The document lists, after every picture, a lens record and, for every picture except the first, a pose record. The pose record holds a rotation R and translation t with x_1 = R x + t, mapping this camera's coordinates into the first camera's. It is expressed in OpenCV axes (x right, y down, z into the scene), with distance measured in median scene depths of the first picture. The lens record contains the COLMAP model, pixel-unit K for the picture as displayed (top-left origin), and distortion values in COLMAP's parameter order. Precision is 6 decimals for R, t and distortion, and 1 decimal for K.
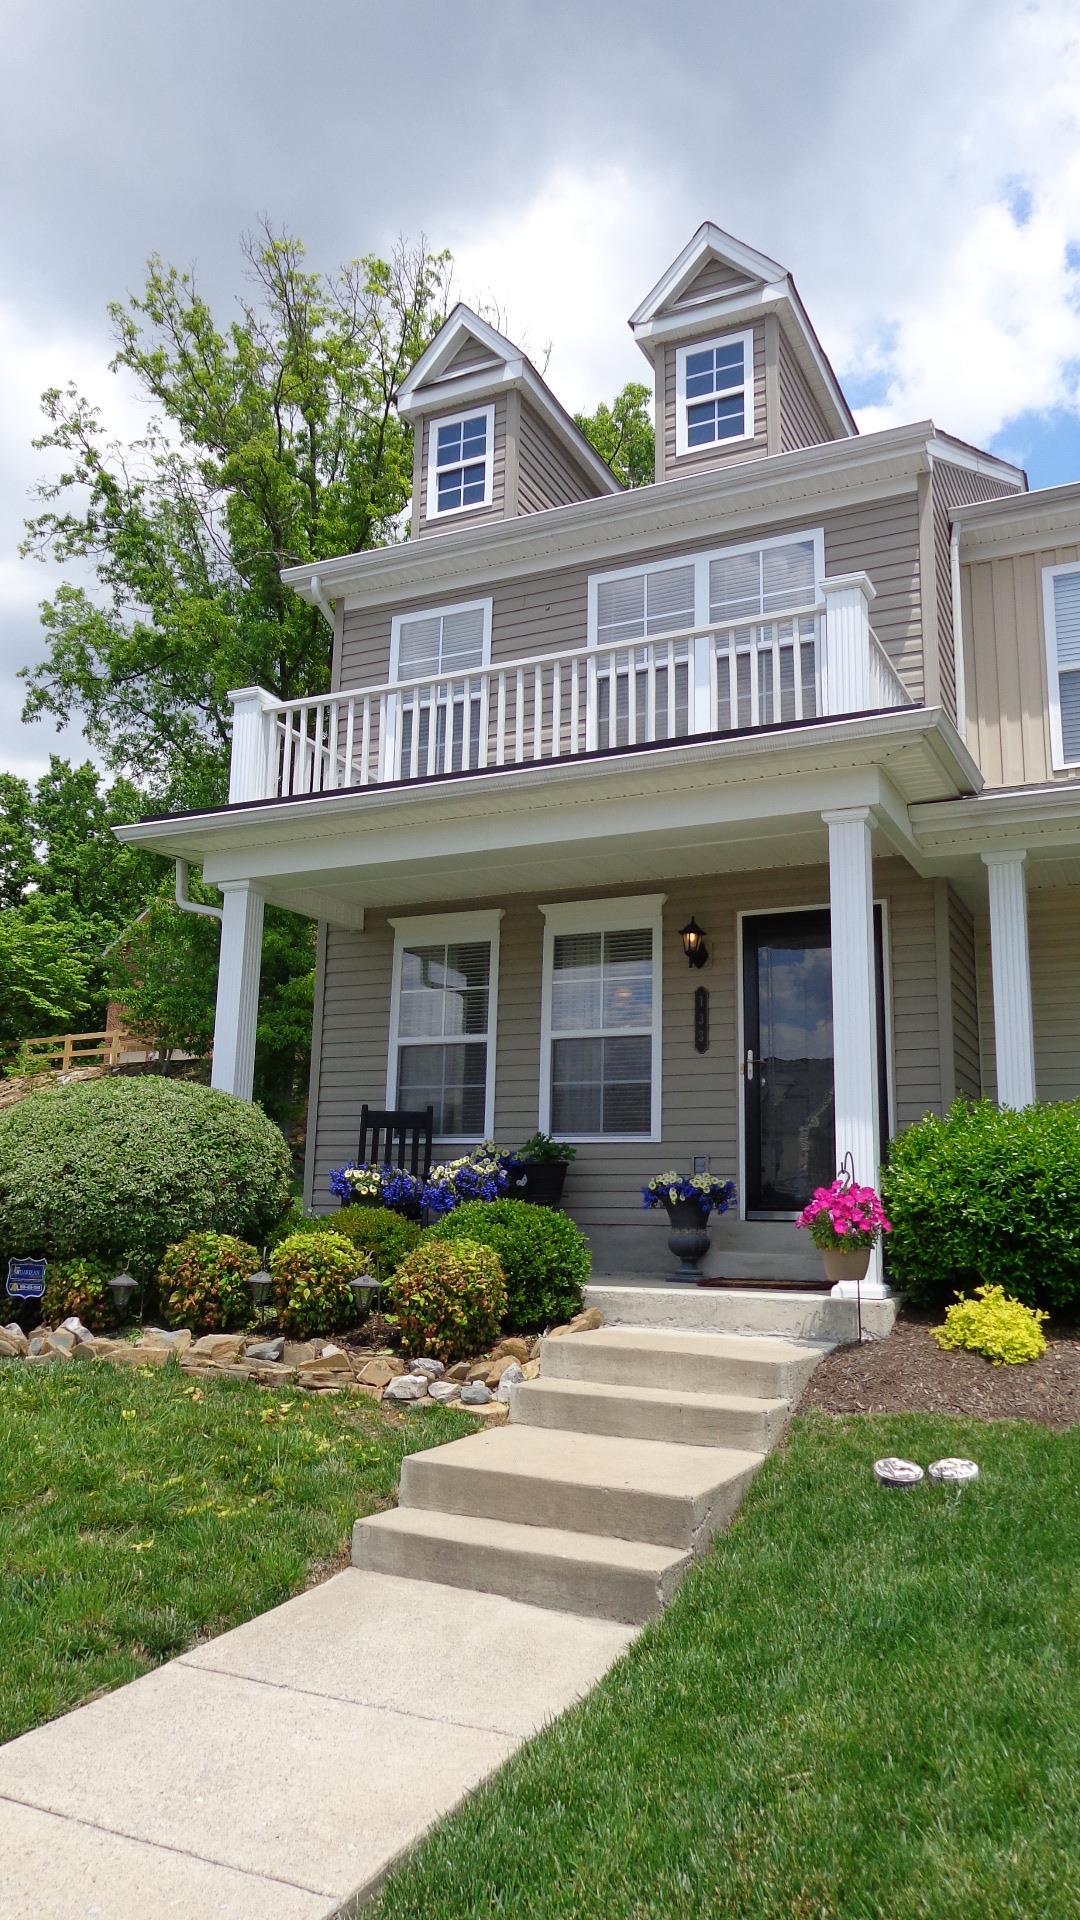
lens RADIAL K [[1339.2, 0, 540.0], [0, 1339.2, 960.0], [0, 0, 1]] dist [0.032355, 0.004237]
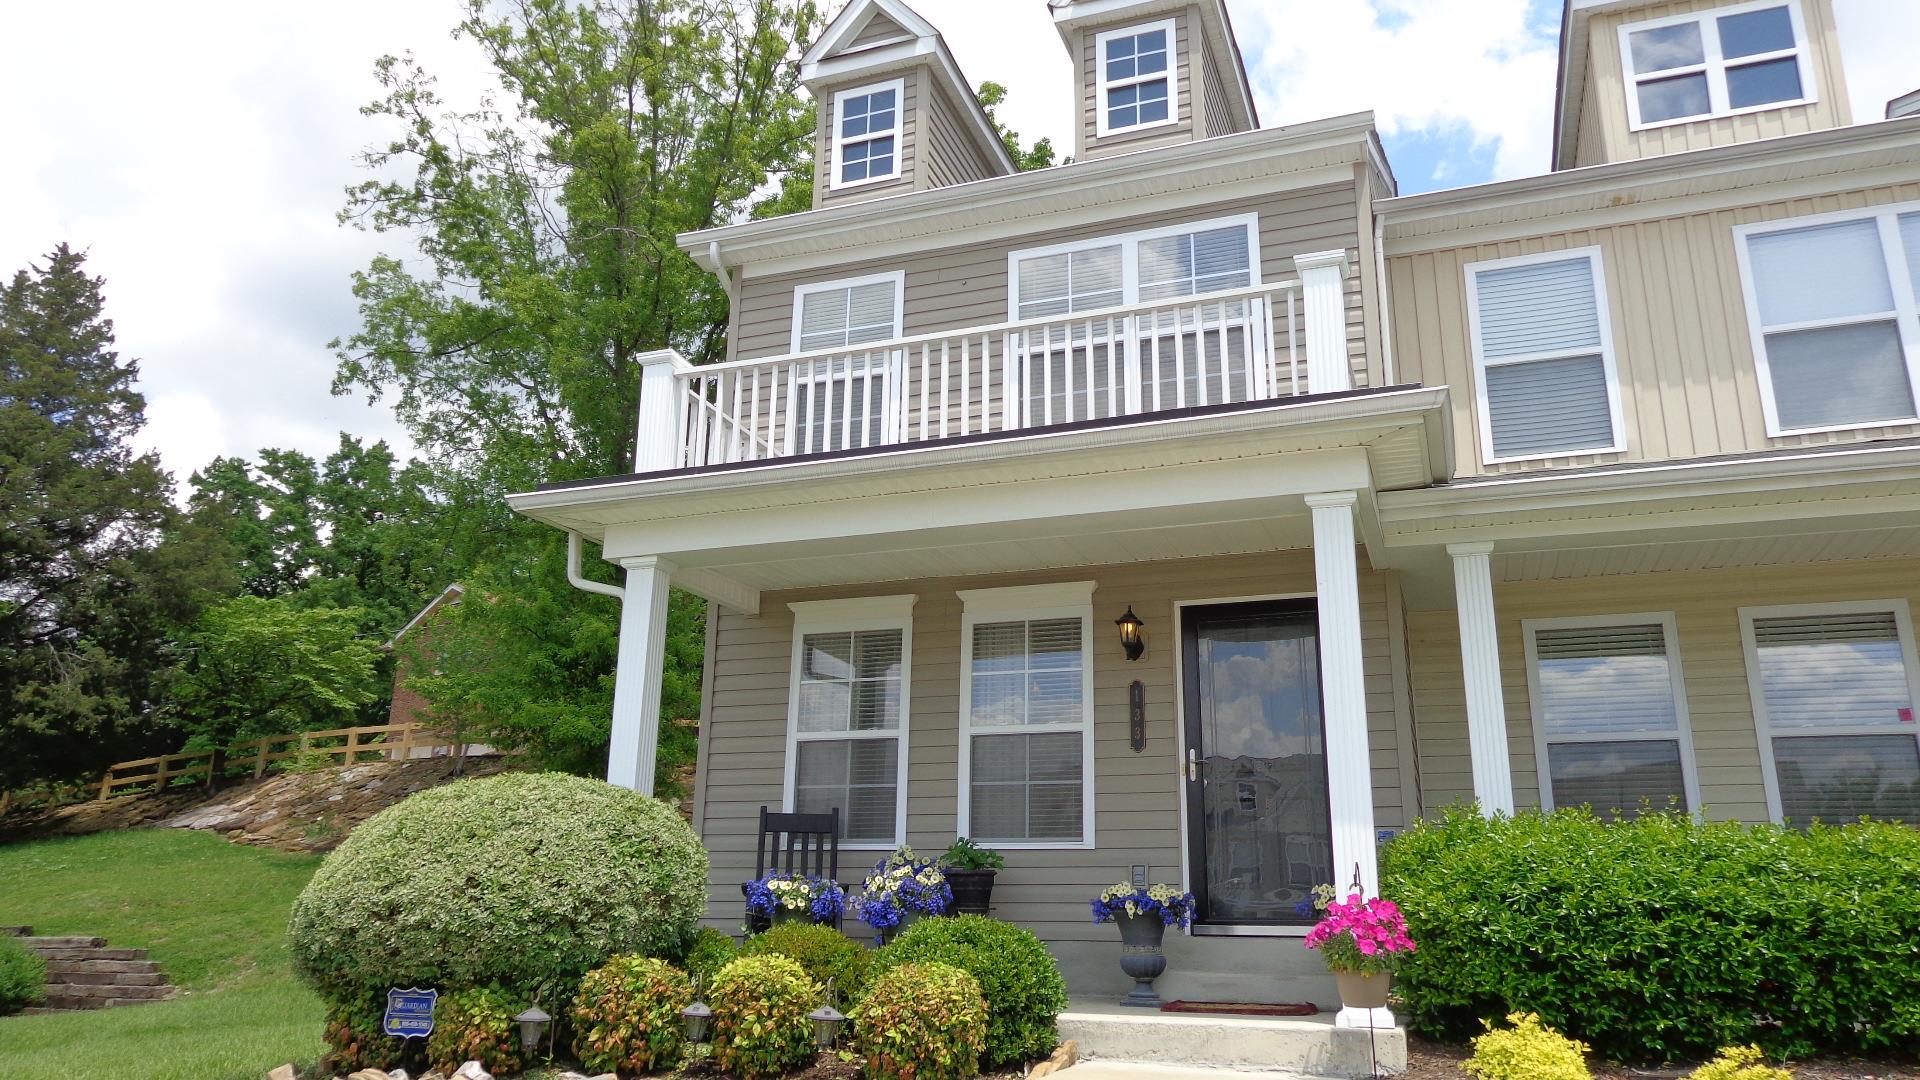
lens RADIAL K [[1339.2, 0, 960.0], [0, 1339.2, 540.0], [0, 0, 1]] dist [0.032355, 0.004237]
pose [[0.995046, 0.022969, 0.096724, -0.092021], [-0.014499, 0.996070, -0.087379, 0.005640], [-0.098351, 0.085543, 0.991468, 0.067869]]
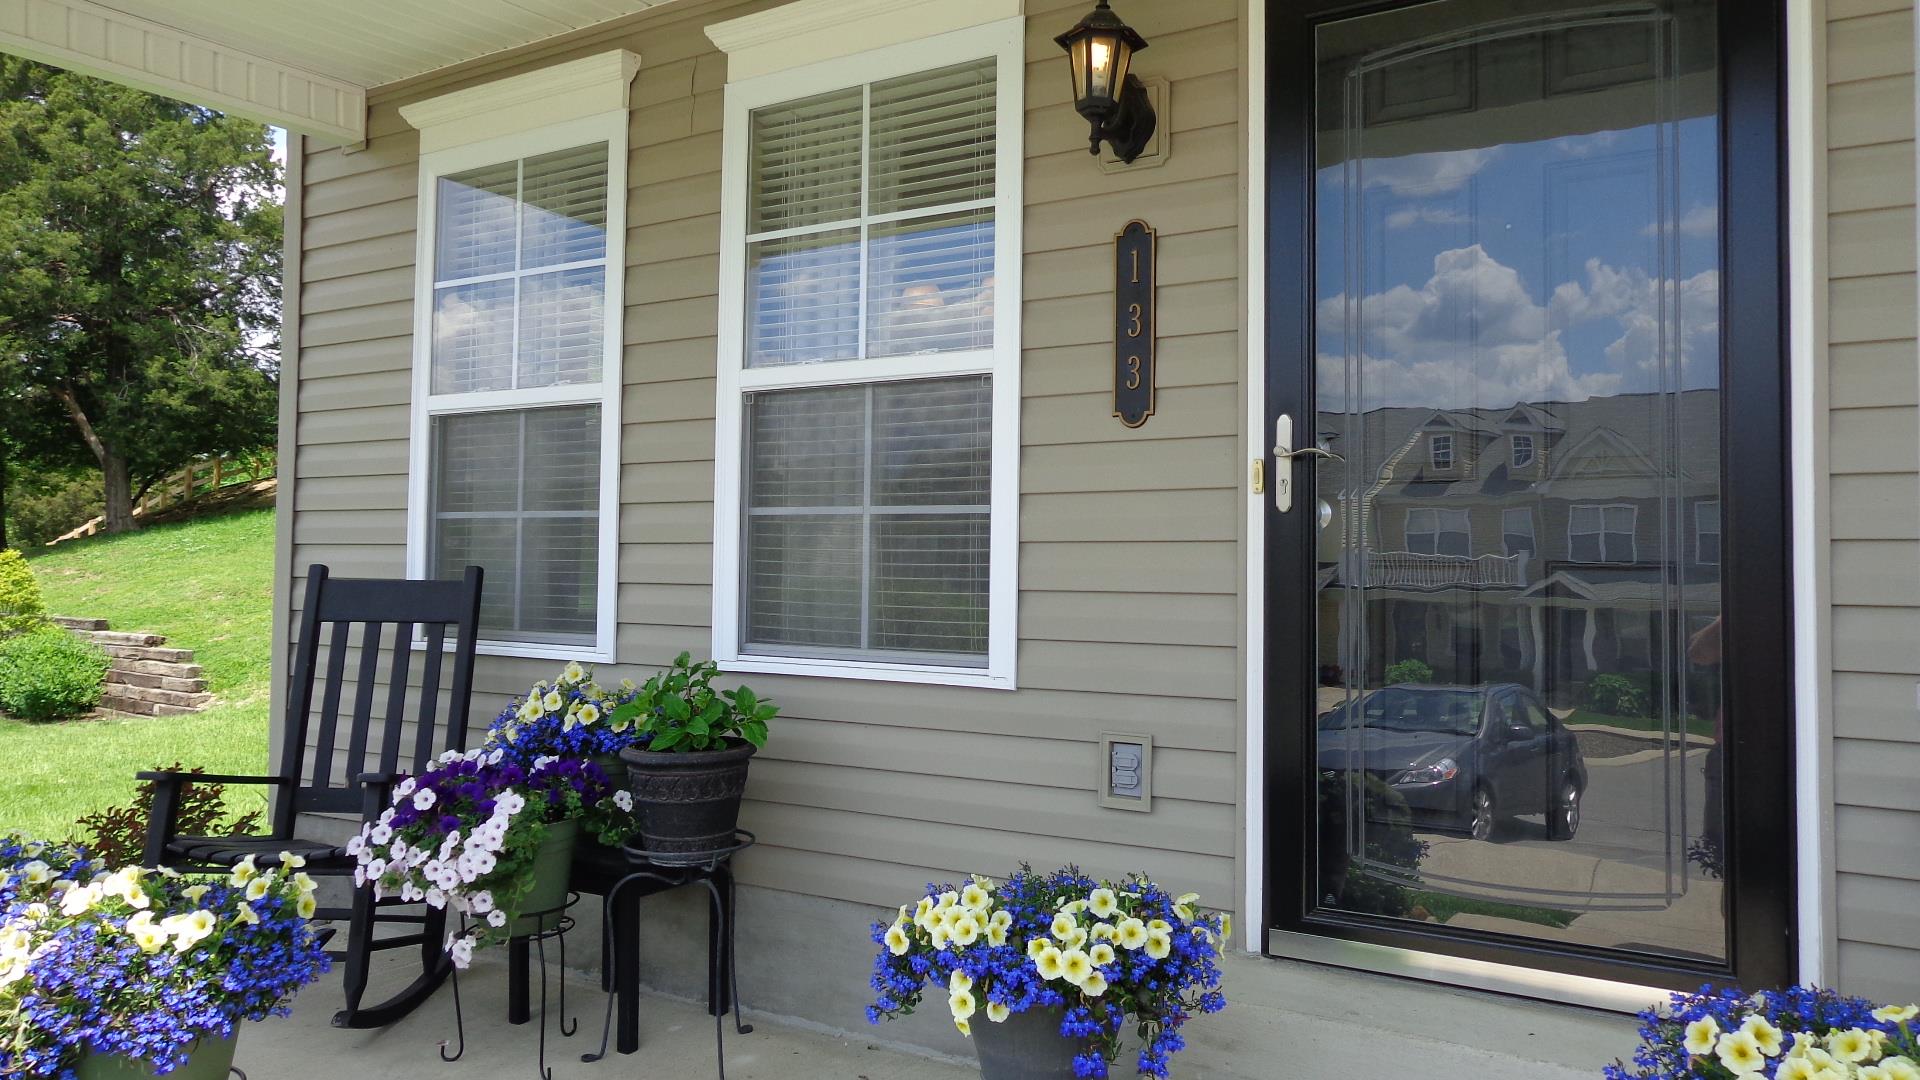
lens RADIAL K [[1365.7, 0, 960.0], [0, 1365.7, 540.0], [0, 0, 1]] dist [-0.005288, 0.005882]
pose [[0.996197, -0.010836, -0.086449, 0.101282], [0.025035, 0.985991, 0.164909, 0.038924], [0.083451, -0.166446, 0.982513, 0.630870]]
